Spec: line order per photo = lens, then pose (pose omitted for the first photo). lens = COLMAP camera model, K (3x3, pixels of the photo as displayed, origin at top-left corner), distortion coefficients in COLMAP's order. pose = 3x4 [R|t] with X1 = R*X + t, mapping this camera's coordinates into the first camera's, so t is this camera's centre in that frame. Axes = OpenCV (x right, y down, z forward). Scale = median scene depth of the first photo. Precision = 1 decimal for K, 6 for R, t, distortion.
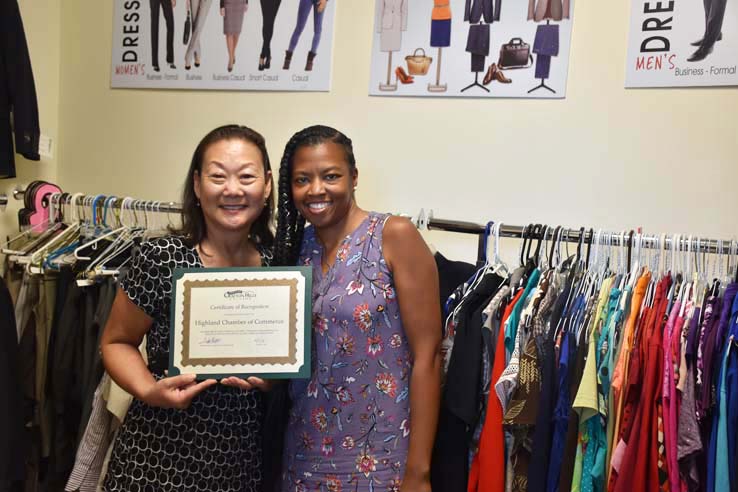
lens RADIAL K [[886.6, 0, 356.3], [0, 886.6, 242.7], [0, 0, 1]] dist [0.113363, 0.000000]
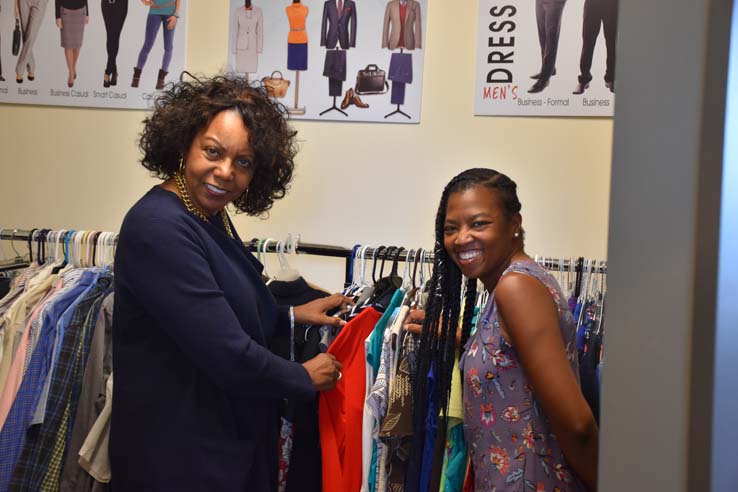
lens RADIAL K [[978.2, 0, 370.7], [0, 978.2, 251.3], [0, 0, 1]] dist [0.192733, 0.000000]
pose [[0.980066, -0.026655, 0.196875, -0.051693], [0.026339, 0.999644, 0.004224, -0.017672], [-0.196917, 0.001046, 0.980420, -0.113631]]
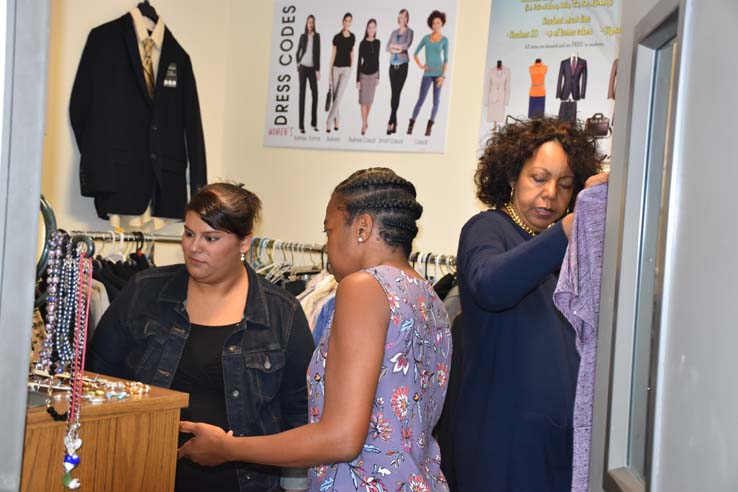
lens RADIAL K [[988.8, 0, 369.5], [0, 988.8, 244.5], [0, 0, 1]] dist [0.187500, 0.000000]
pose [[0.990850, 0.013985, -0.134241, 0.055931], [-0.018830, 0.999214, -0.034894, 0.000953], [0.133648, 0.037103, 0.990334, -0.364894]]
